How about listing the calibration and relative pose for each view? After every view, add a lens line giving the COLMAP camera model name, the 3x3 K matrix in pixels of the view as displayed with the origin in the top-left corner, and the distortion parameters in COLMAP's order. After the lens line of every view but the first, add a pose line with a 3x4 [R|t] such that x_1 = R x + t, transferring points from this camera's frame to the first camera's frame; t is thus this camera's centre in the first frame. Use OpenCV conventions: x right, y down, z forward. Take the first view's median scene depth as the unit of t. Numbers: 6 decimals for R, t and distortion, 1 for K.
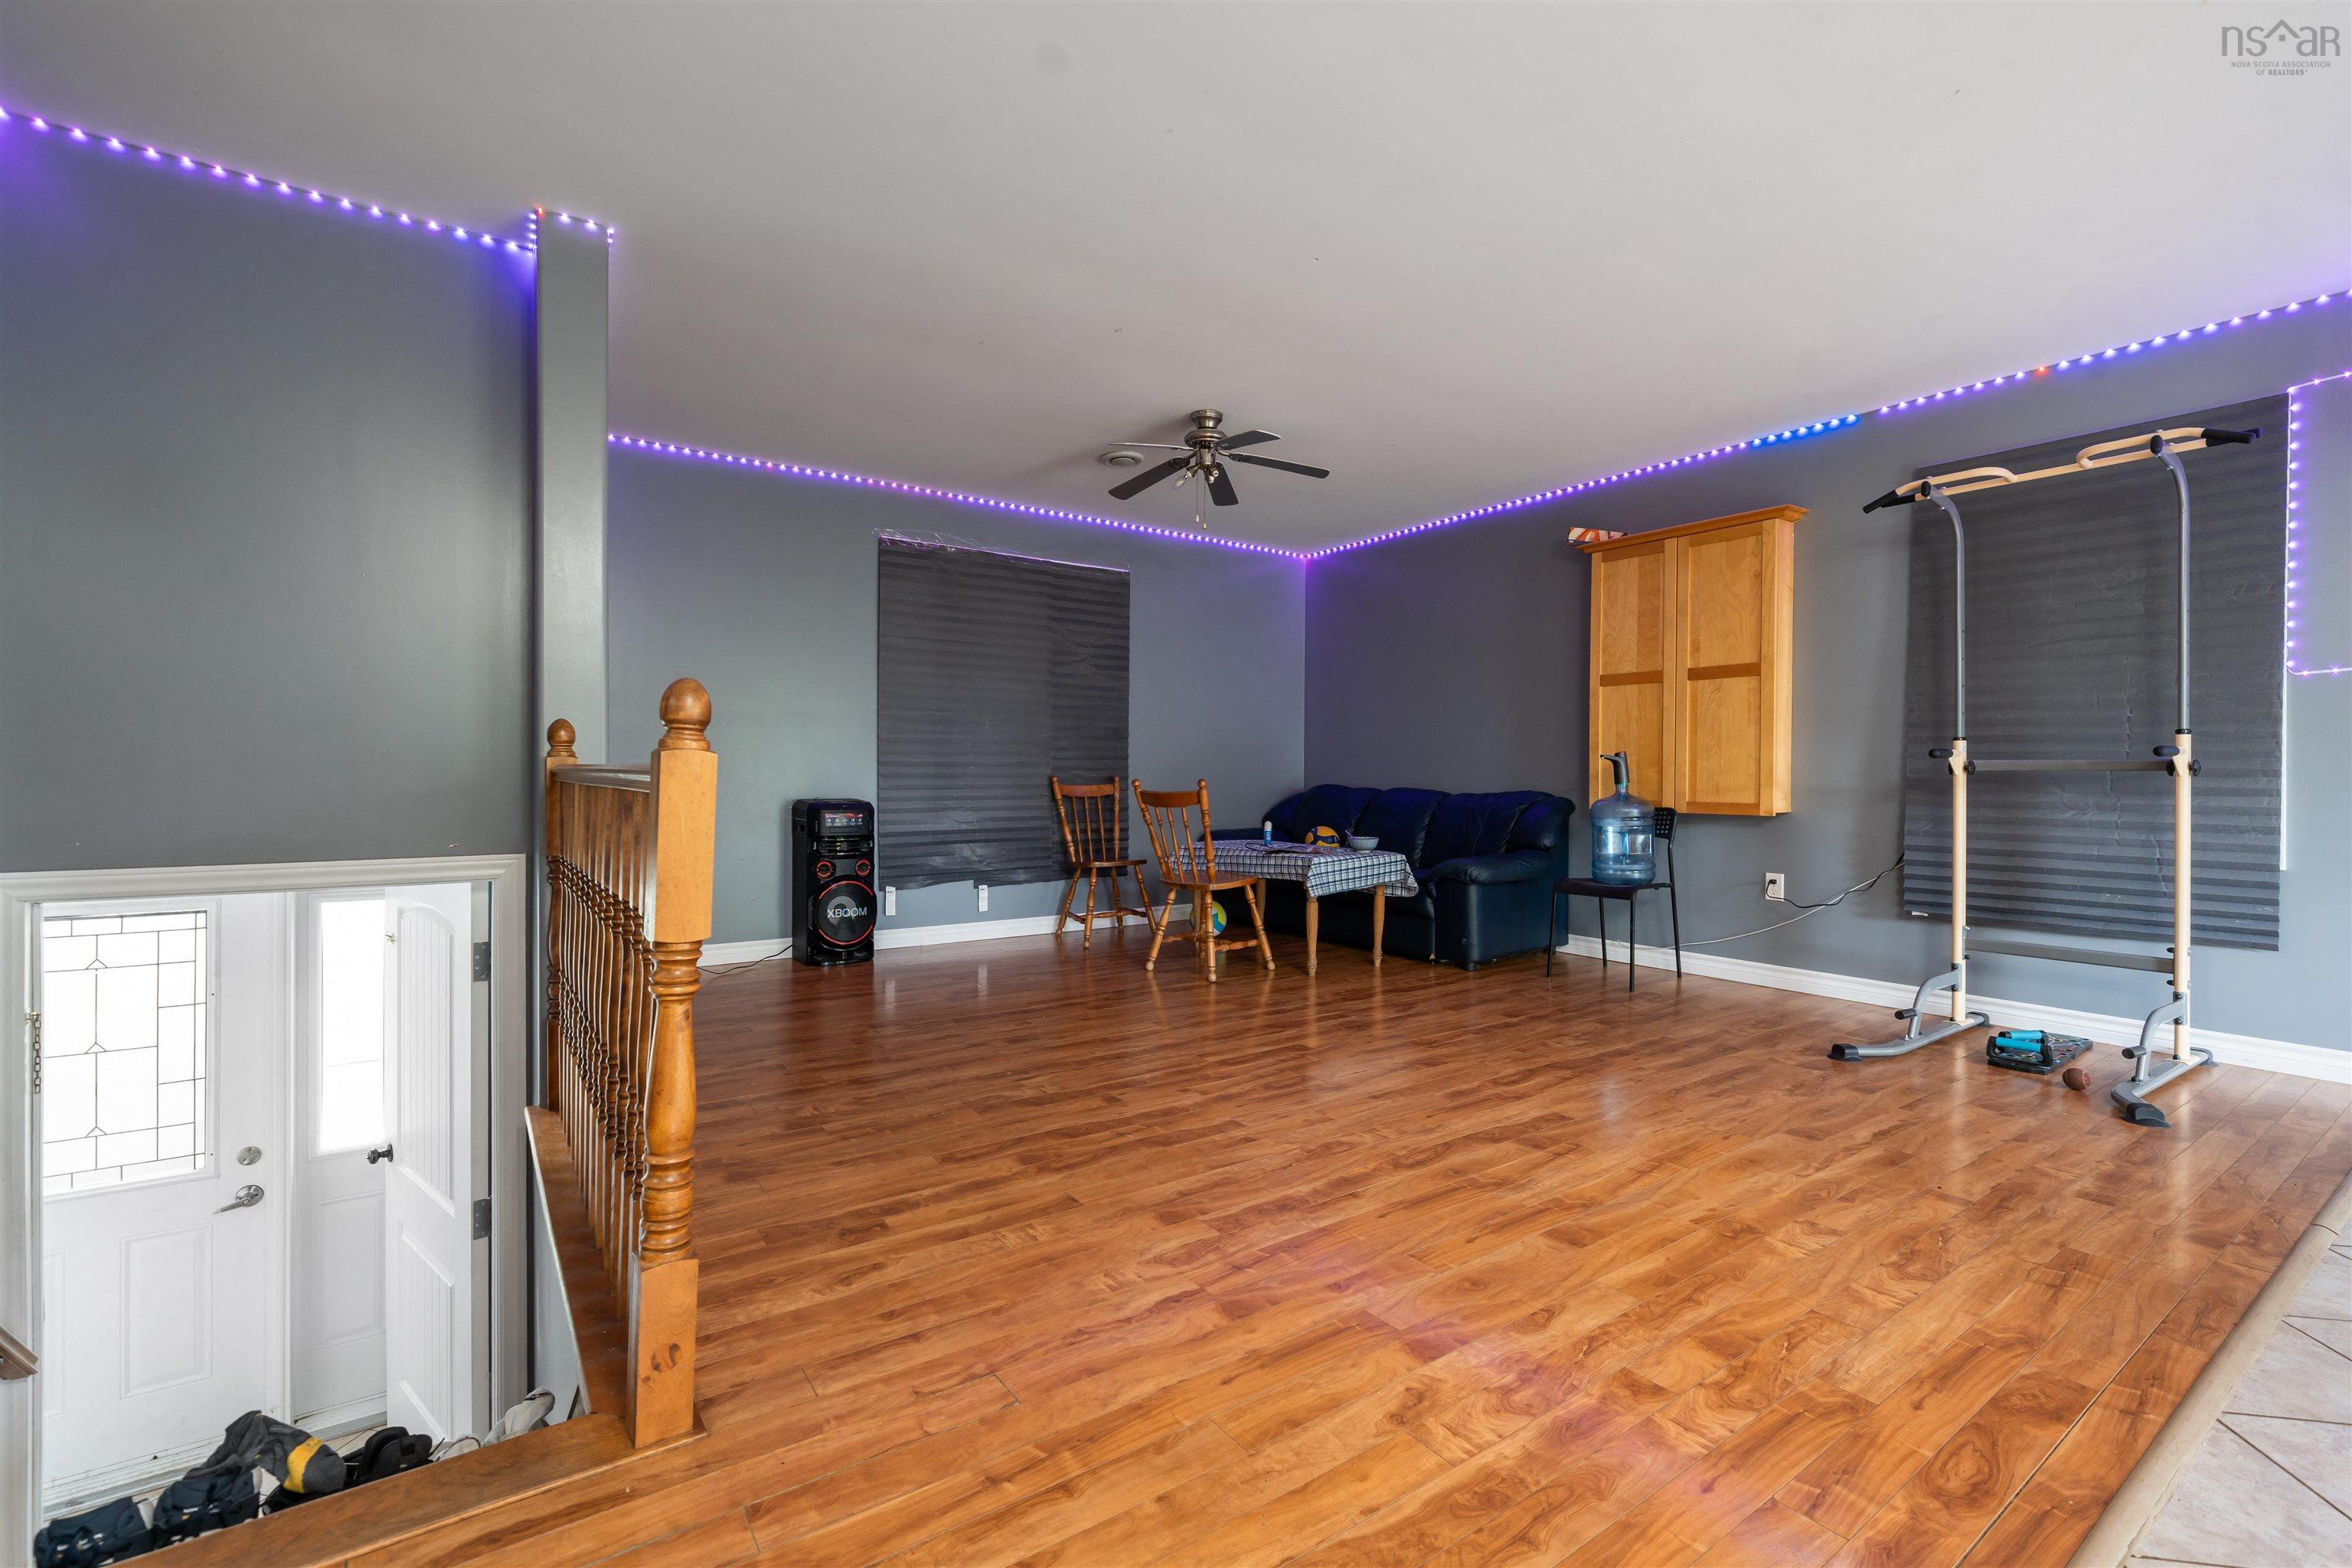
lens RADIAL K [[1017.1, 0, 1176.0], [0, 1017.1, 784.0], [0, 0, 1]] dist [0.002360, 0.000368]
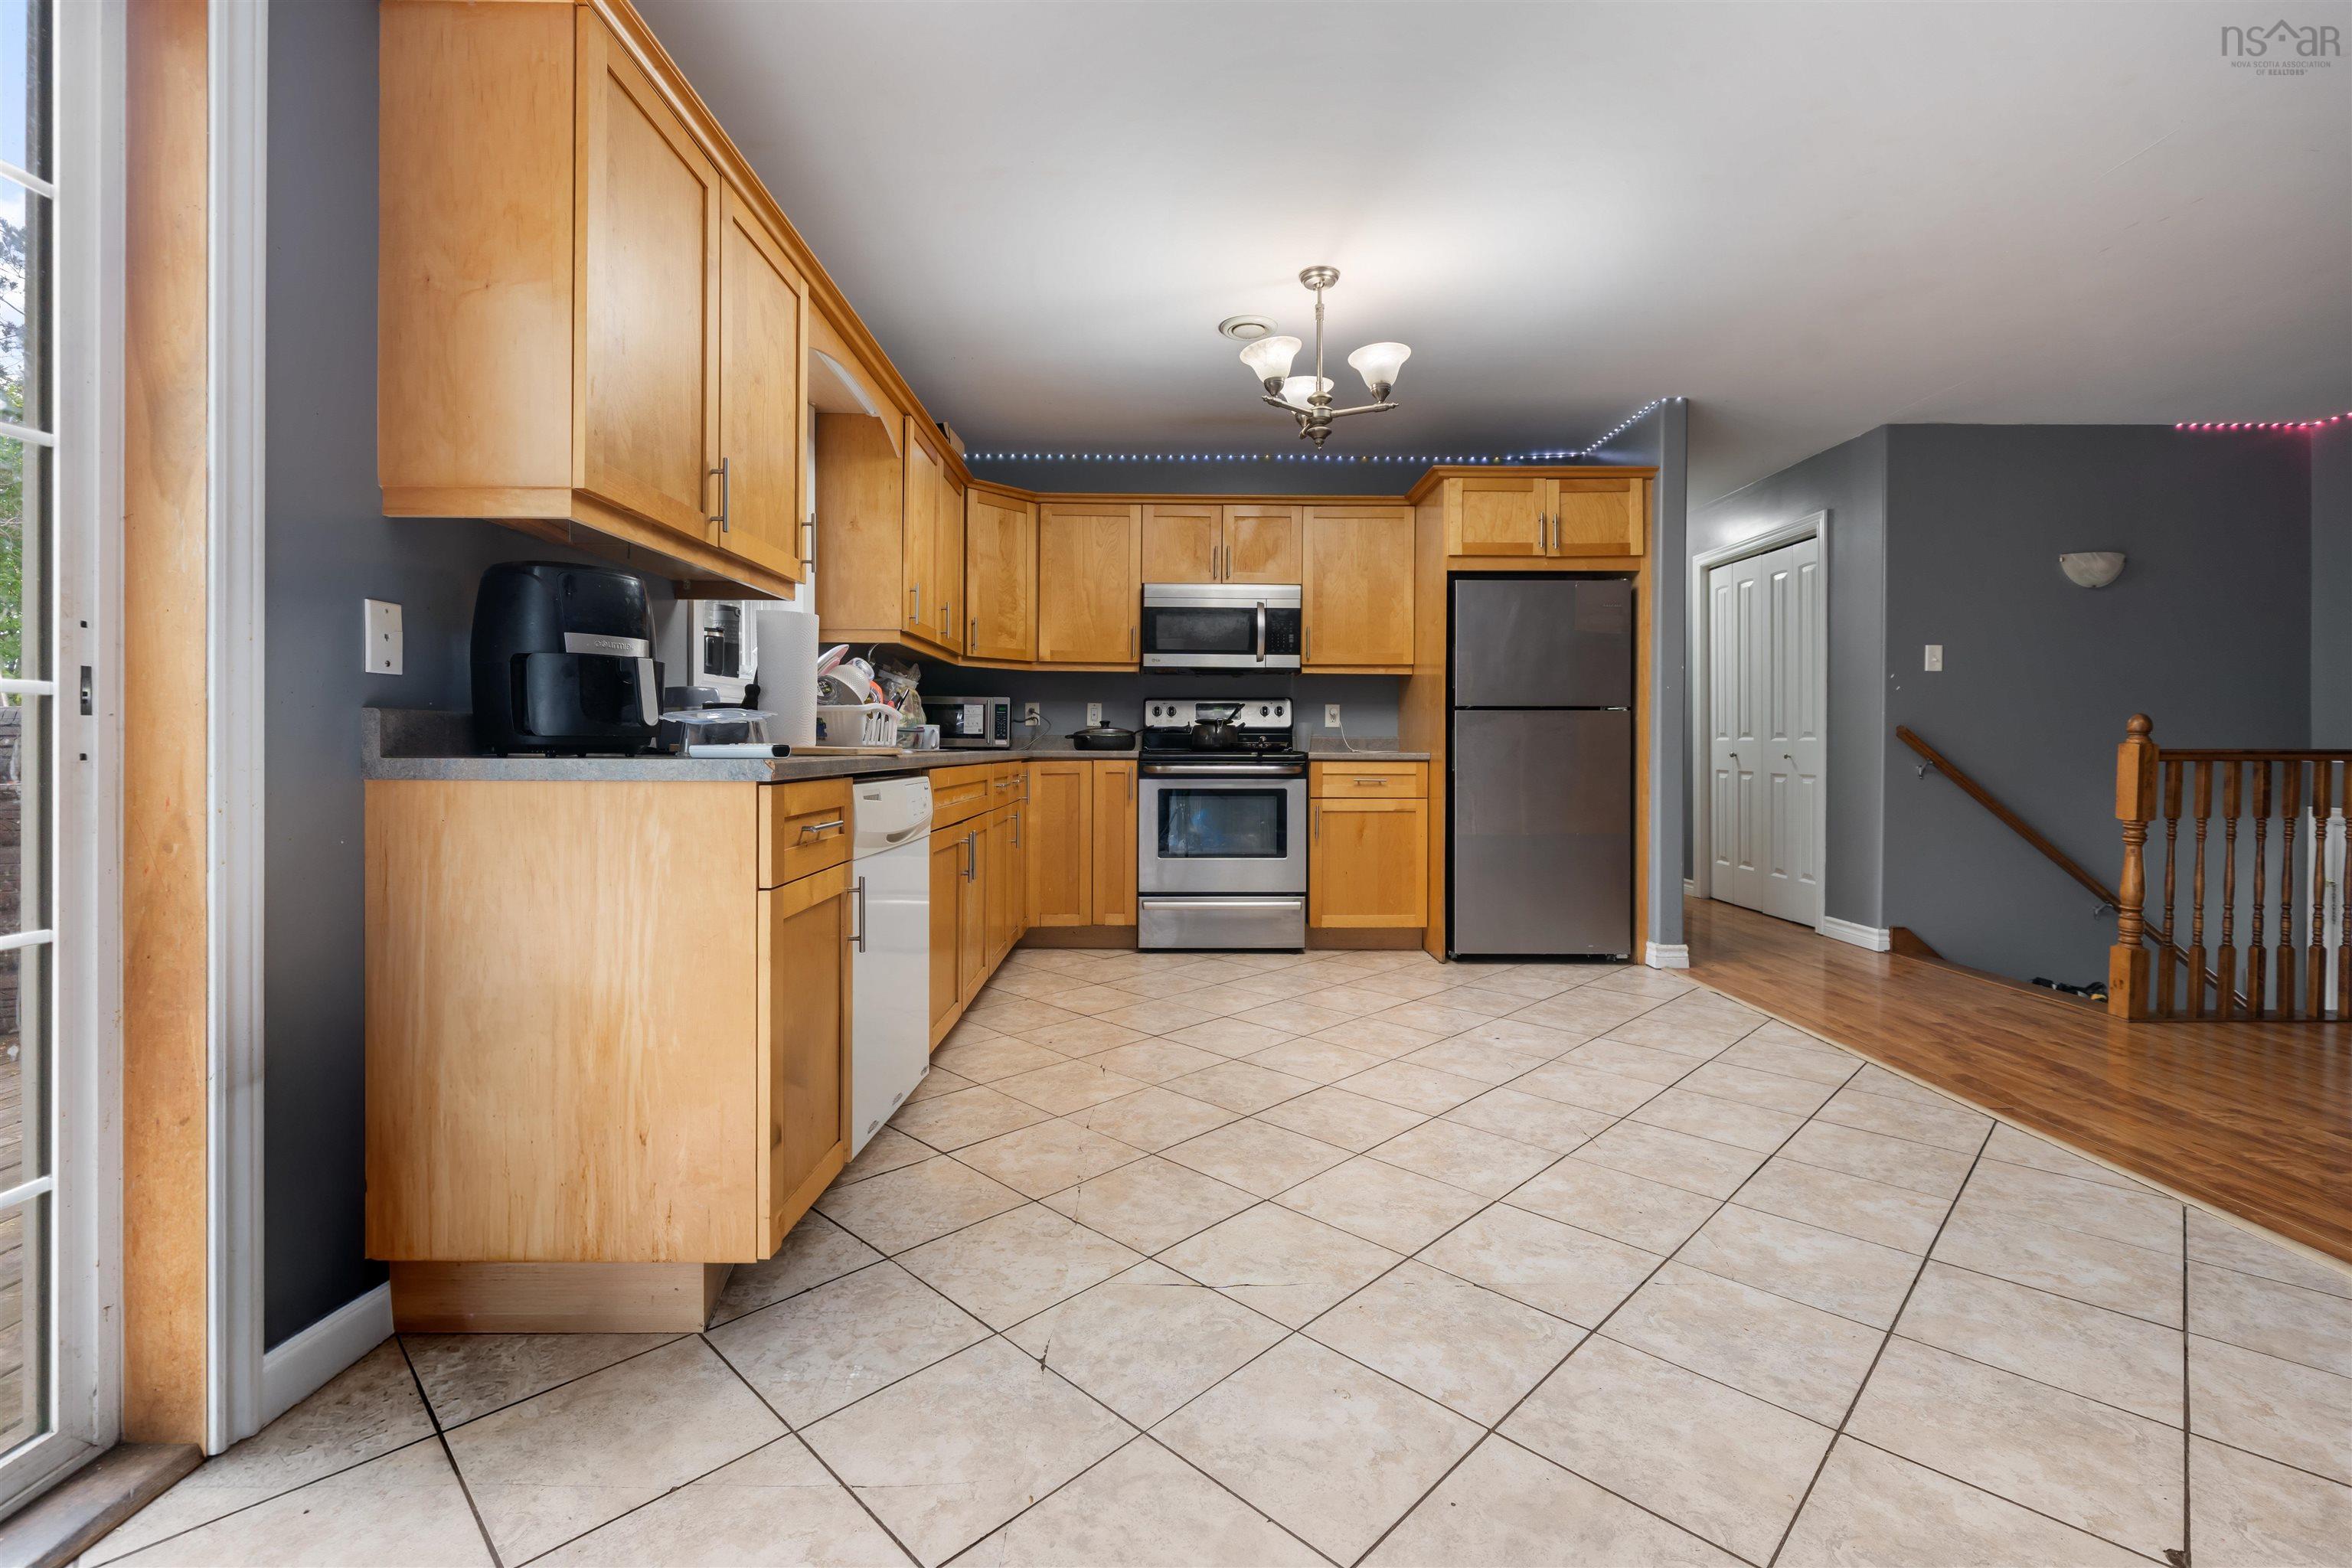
lens RADIAL K [[1020.9, 0, 1175.1], [0, 1020.9, 752.8], [0, 0, 1]] dist [0.002115, 0.000324]
pose [[-0.565539, -0.004654, -0.824709, 1.033728], [-0.017725, 0.999822, 0.006512, 0.004942], [0.824531, 0.018301, -0.565520, 0.174325]]
